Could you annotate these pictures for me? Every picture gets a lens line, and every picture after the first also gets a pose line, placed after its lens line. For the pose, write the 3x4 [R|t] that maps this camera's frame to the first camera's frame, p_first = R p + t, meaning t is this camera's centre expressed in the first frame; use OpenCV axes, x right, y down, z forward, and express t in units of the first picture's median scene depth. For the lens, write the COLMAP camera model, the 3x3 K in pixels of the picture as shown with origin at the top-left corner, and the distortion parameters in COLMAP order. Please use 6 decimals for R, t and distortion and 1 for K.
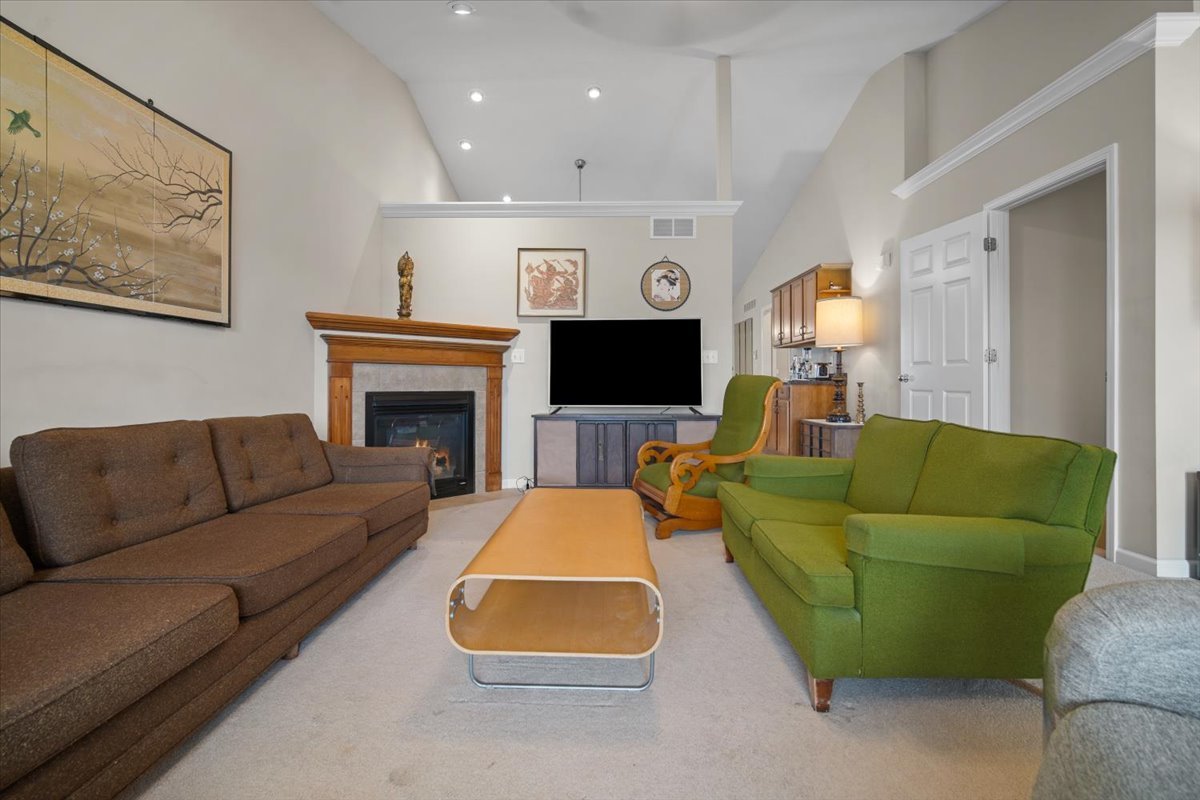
lens RADIAL K [[528.8, 0, 597.6], [0, 528.8, 389.8], [0, 0, 1]] dist [-0.006553, 0.000663]
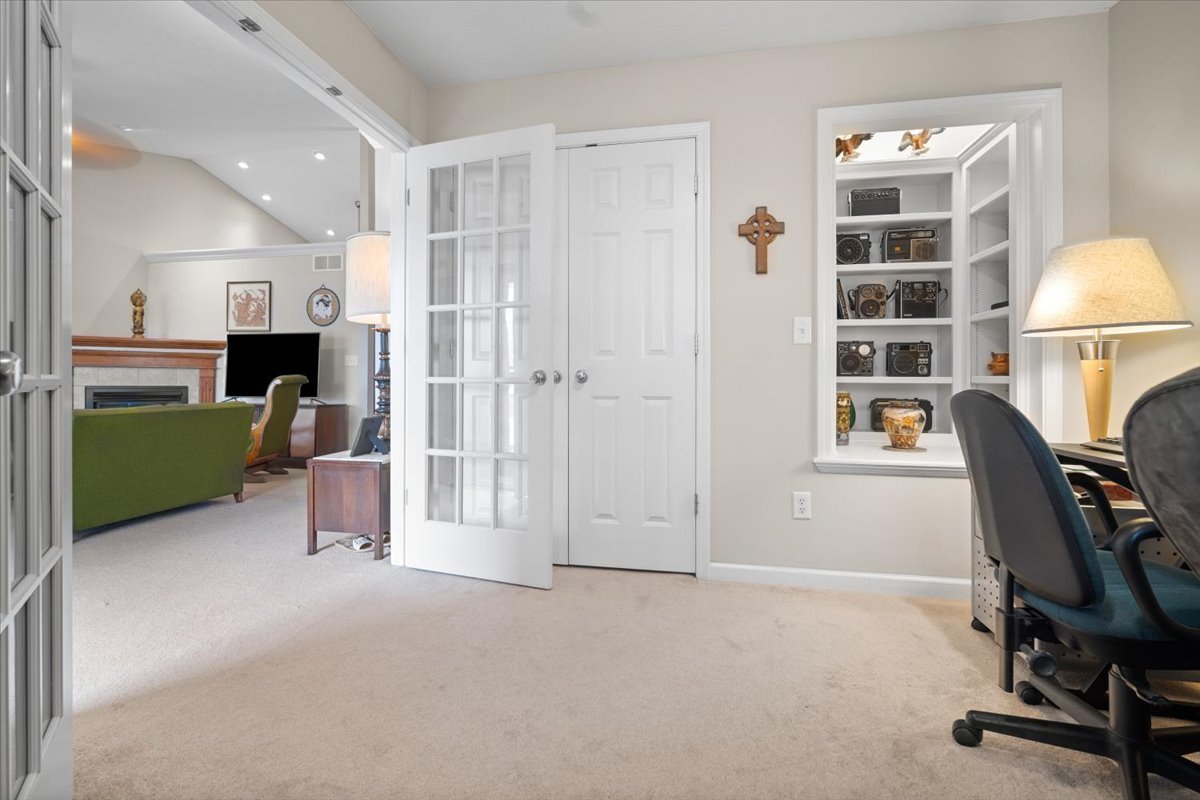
lens RADIAL K [[528.8, 0, 597.6], [0, 528.8, 389.8], [0, 0, 1]] dist [-0.006553, 0.000663]
pose [[0.984264, 0.006127, -0.176600, 1.038360], [-0.005559, 0.999978, 0.003712, 0.001028], [0.176619, -0.002672, 0.984276, -0.175695]]
